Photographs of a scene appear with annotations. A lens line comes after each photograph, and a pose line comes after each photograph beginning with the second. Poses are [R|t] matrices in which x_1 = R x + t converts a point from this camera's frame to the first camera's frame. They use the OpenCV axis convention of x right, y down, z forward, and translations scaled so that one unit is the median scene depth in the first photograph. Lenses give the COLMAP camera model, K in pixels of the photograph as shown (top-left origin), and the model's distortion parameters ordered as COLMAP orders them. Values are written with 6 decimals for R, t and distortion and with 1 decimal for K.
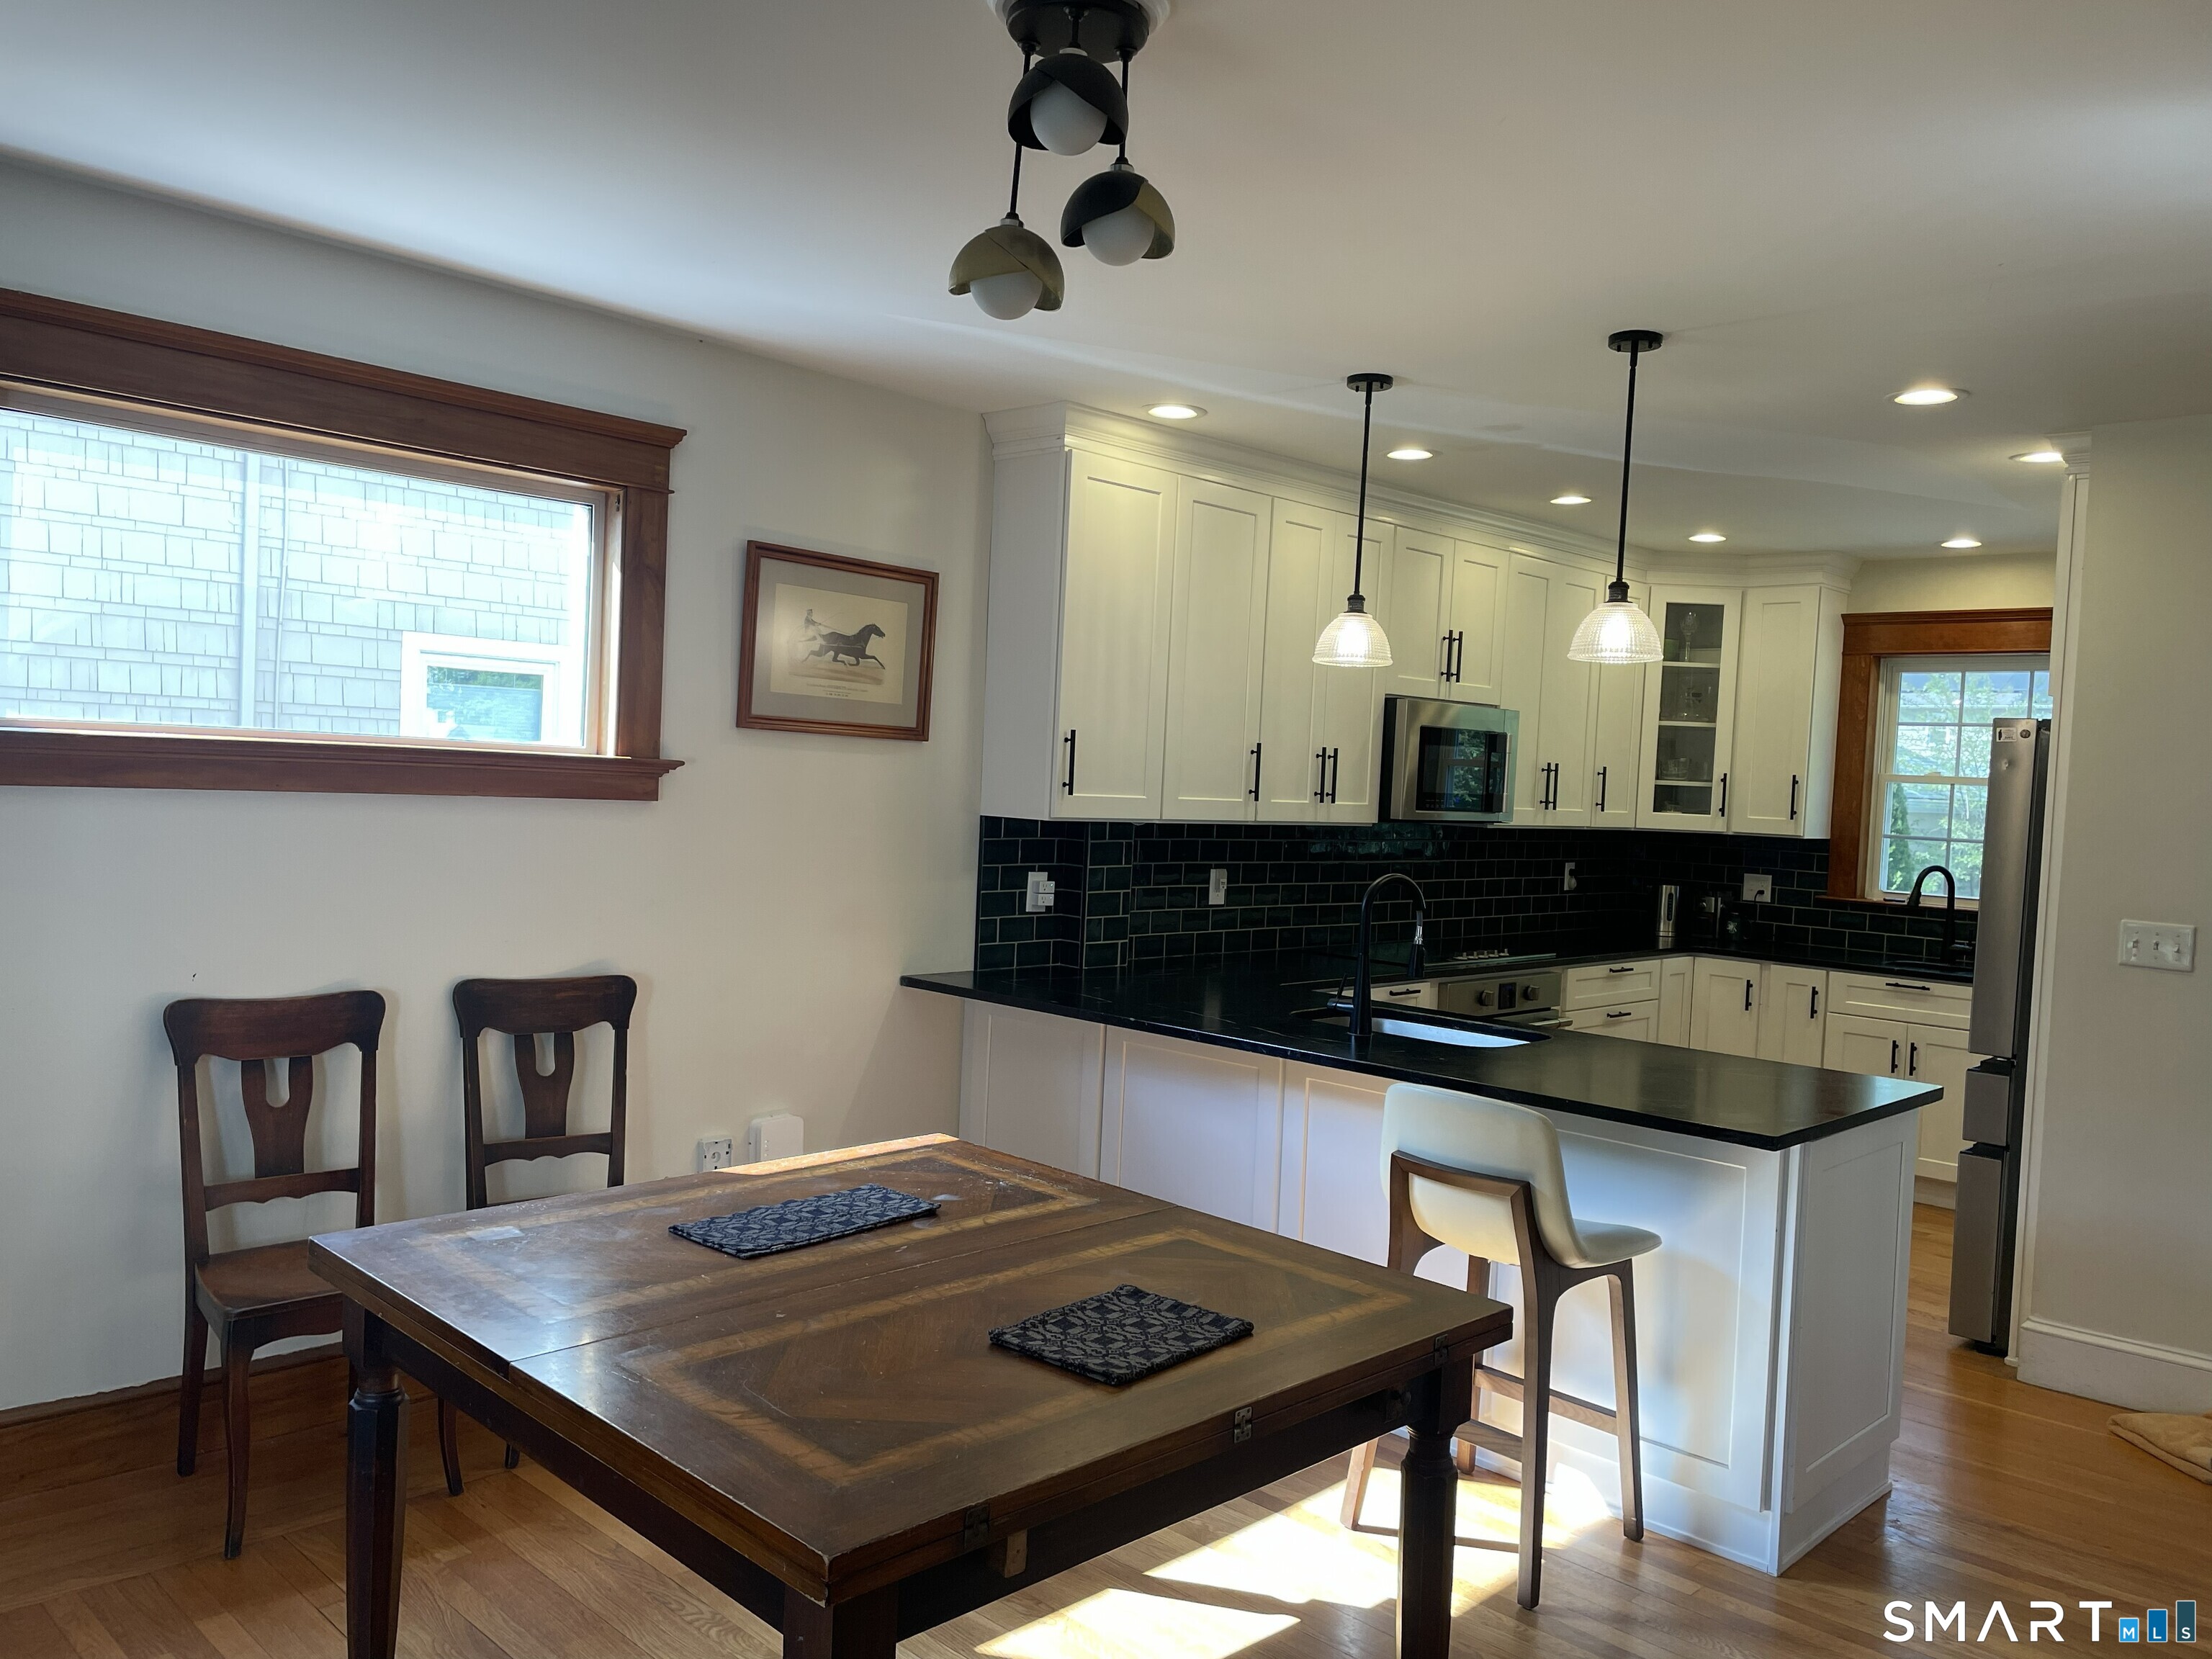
lens RADIAL K [[1656.6, 0, 1102.3], [0, 1656.6, 840.6], [0, 0, 1]] dist [0.111276, -0.148360]
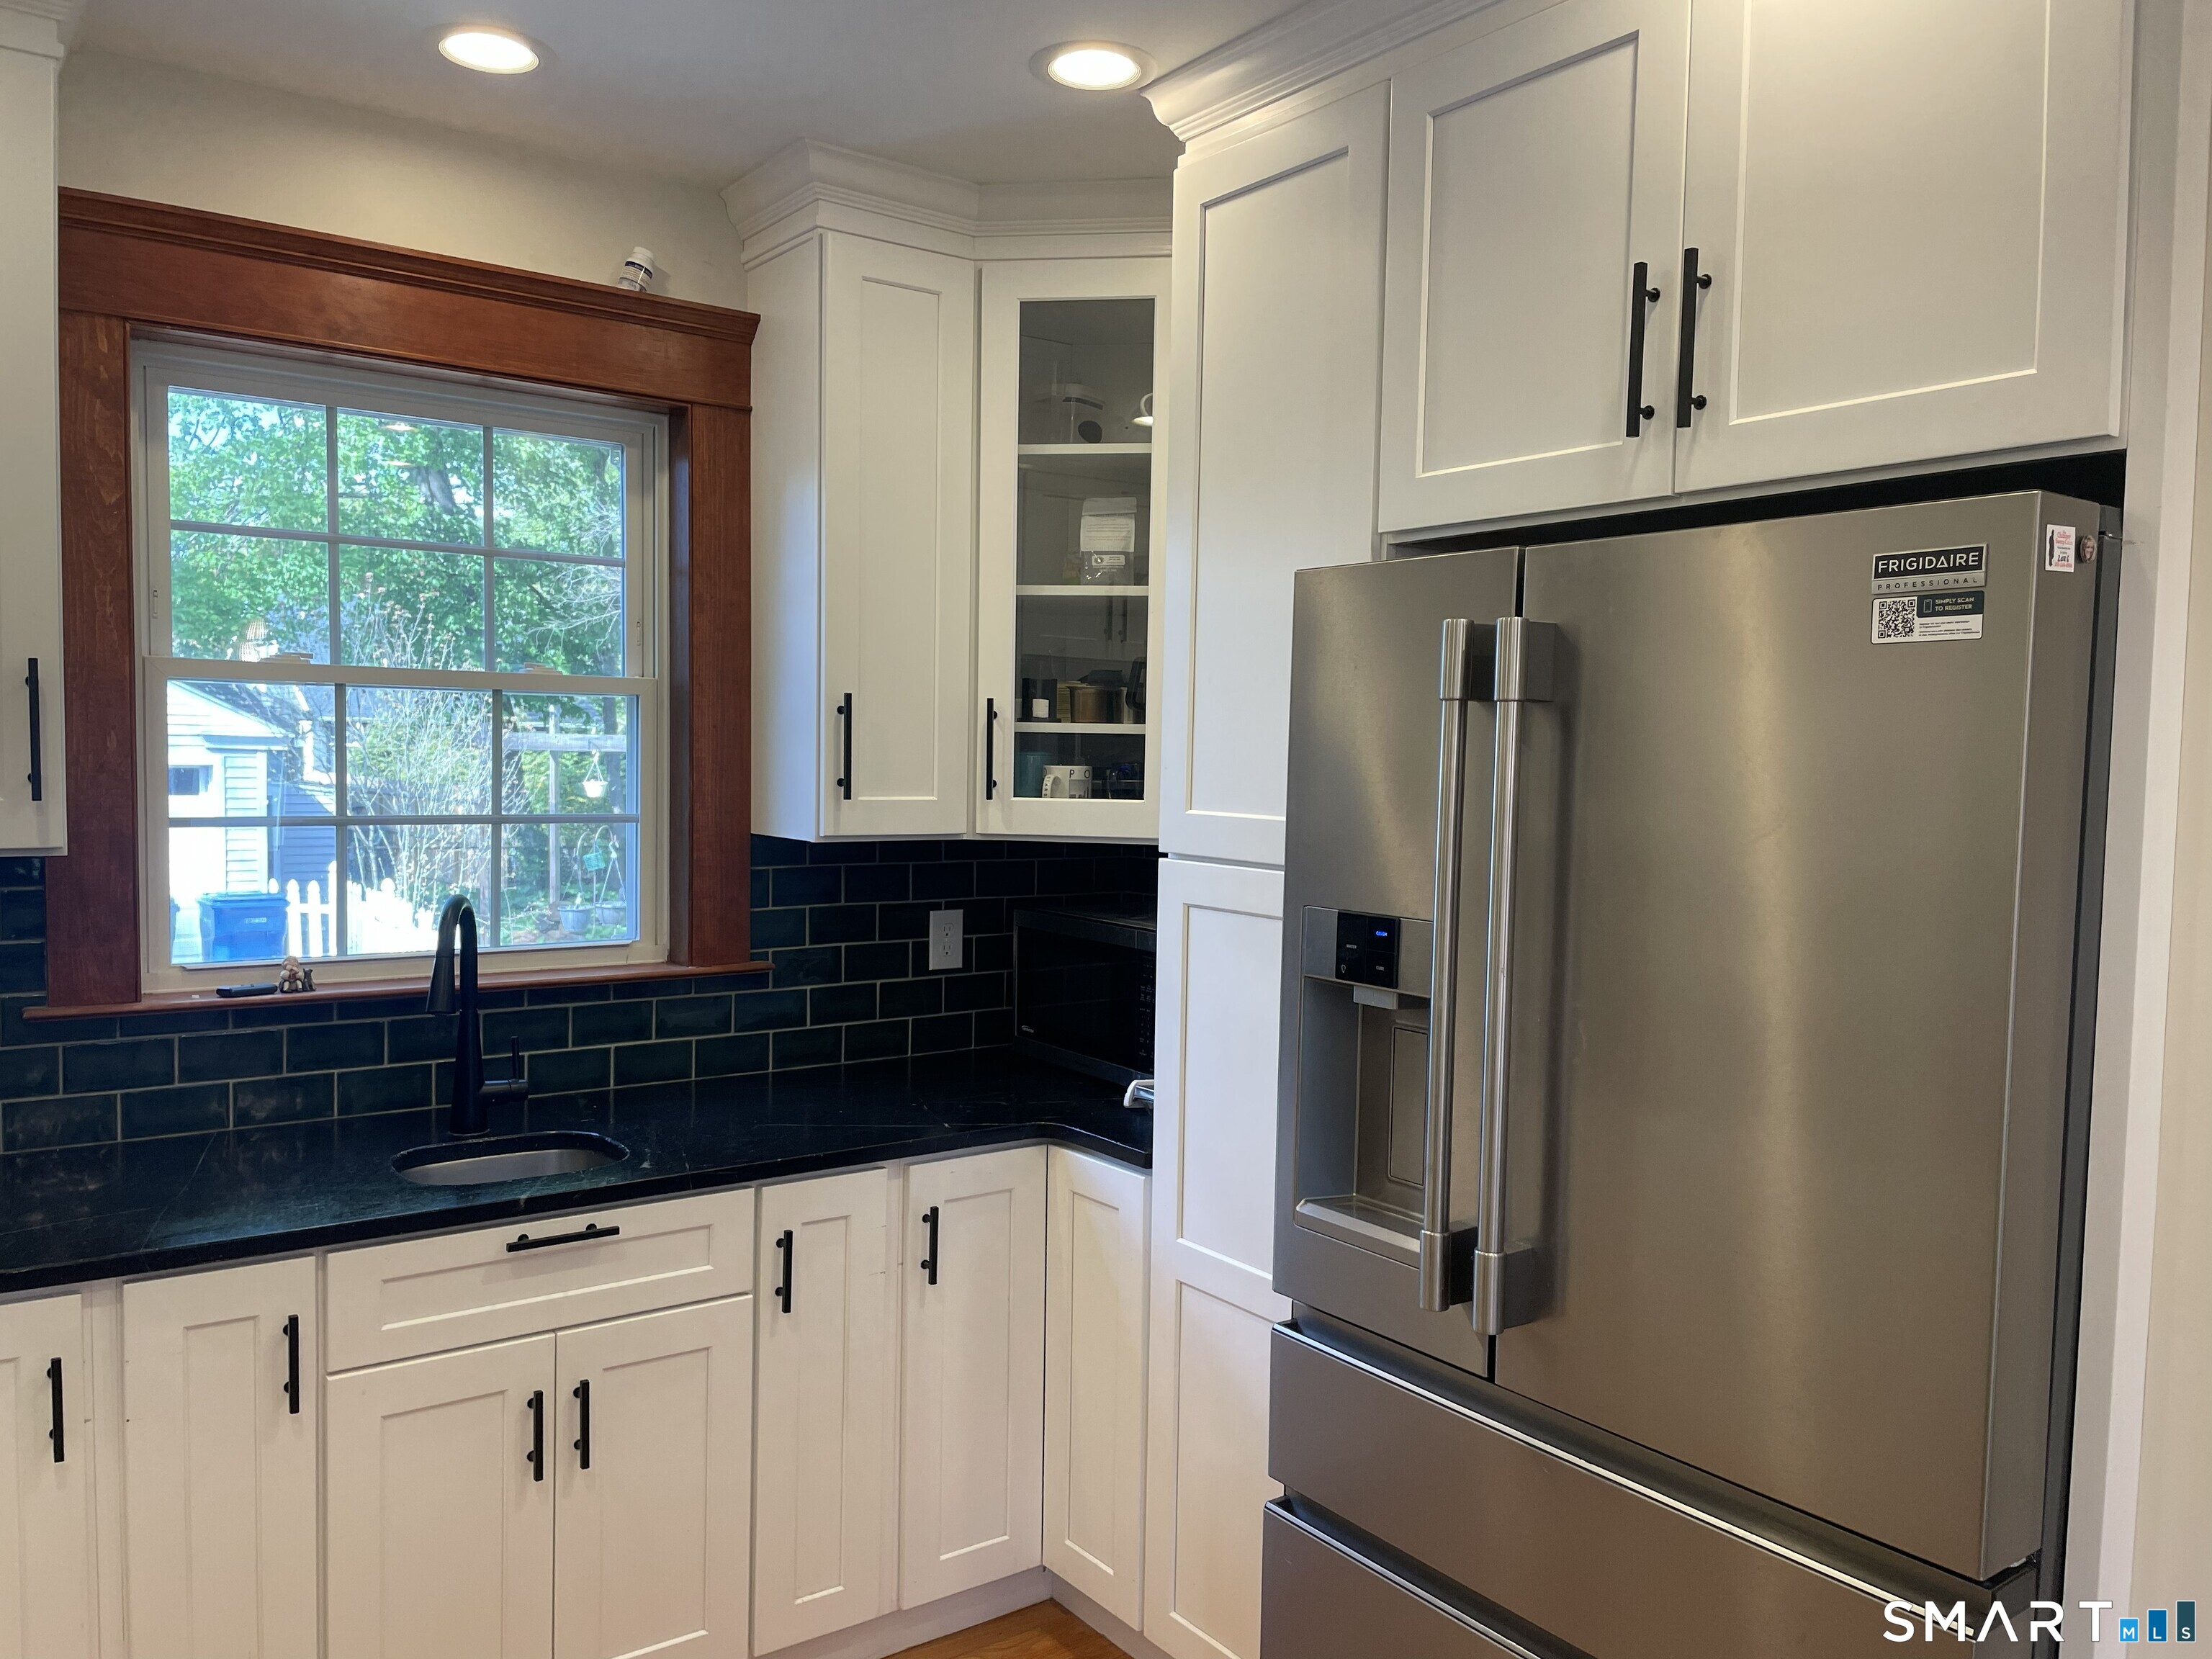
lens RADIAL K [[1660.1, 0, 1106.9], [0, 1660.1, 840.9], [0, 0, 1]] dist [0.004608, 0.000922]
pose [[0.158566, -0.100319, 0.982239, 0.167062], [0.028470, 0.994876, 0.097013, -0.037464], [-0.986938, 0.012581, 0.160609, 0.942472]]
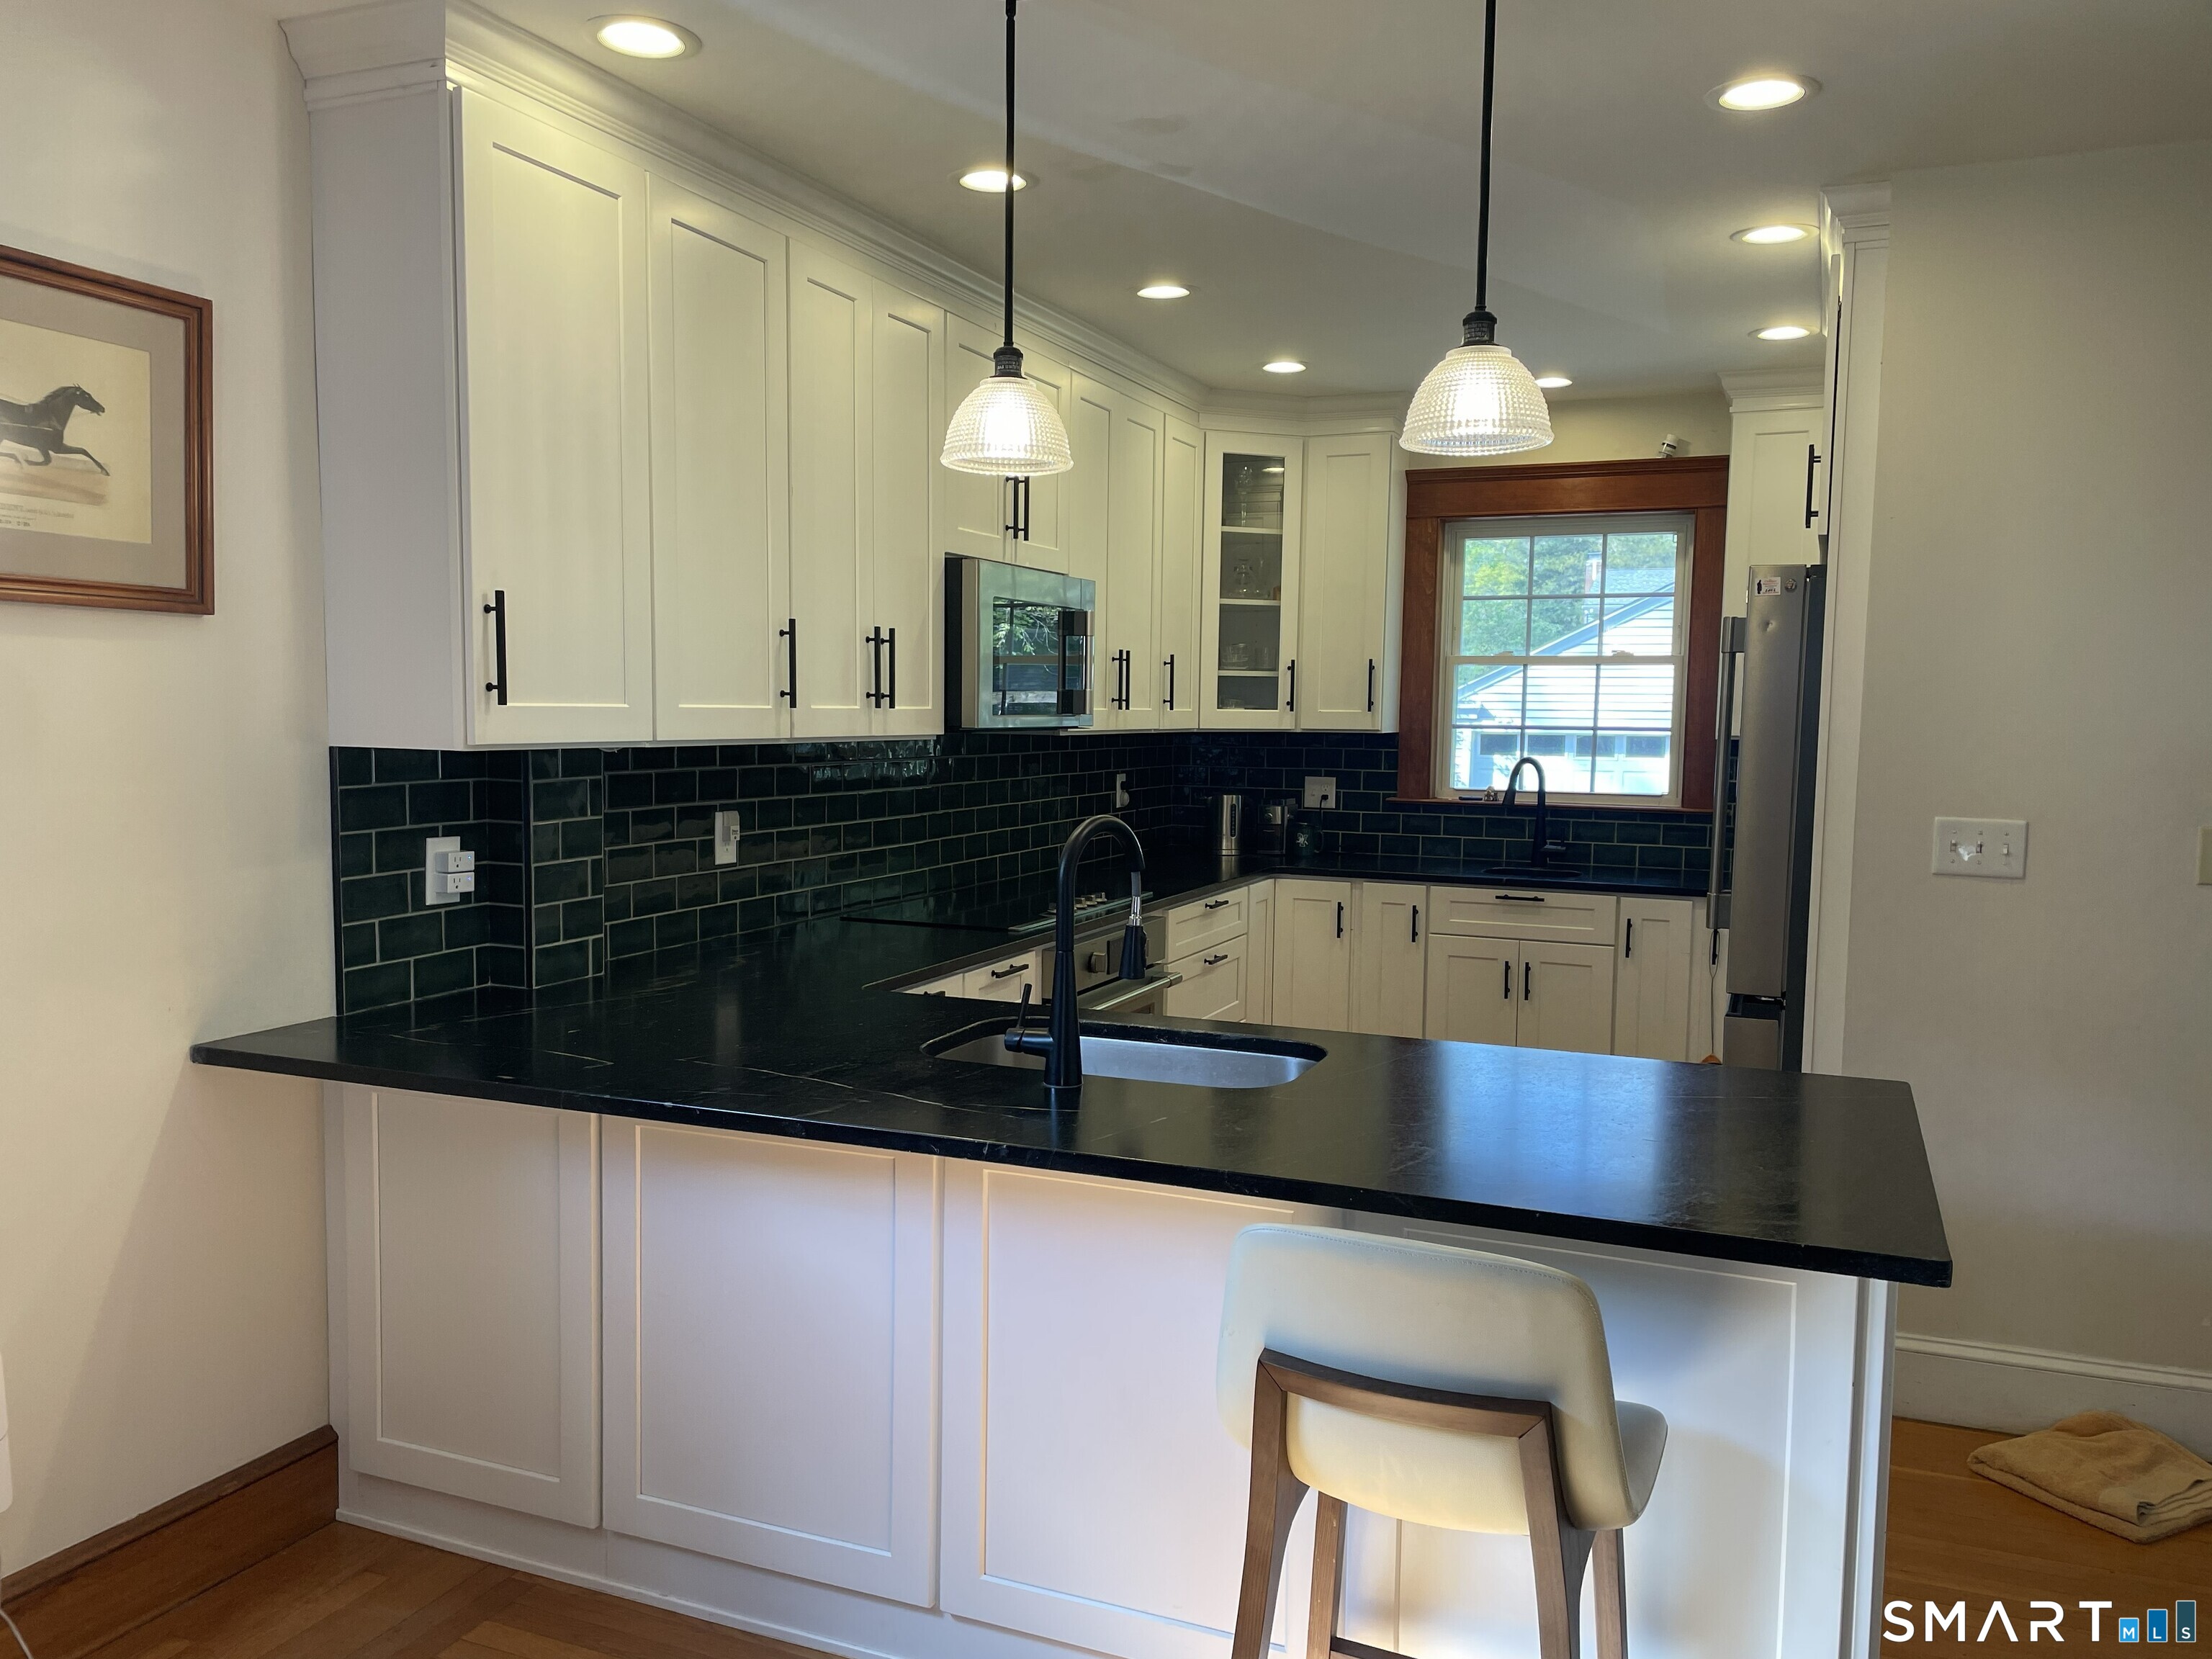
lens RADIAL K [[1656.6, 0, 1102.3], [0, 1656.6, 840.6], [0, 0, 1]] dist [0.111276, -0.148360]
pose [[0.932970, -0.063417, 0.354323, -0.028778], [0.044797, 0.997161, 0.060516, -0.005372], [-0.357155, -0.040587, 0.933163, 0.317685]]
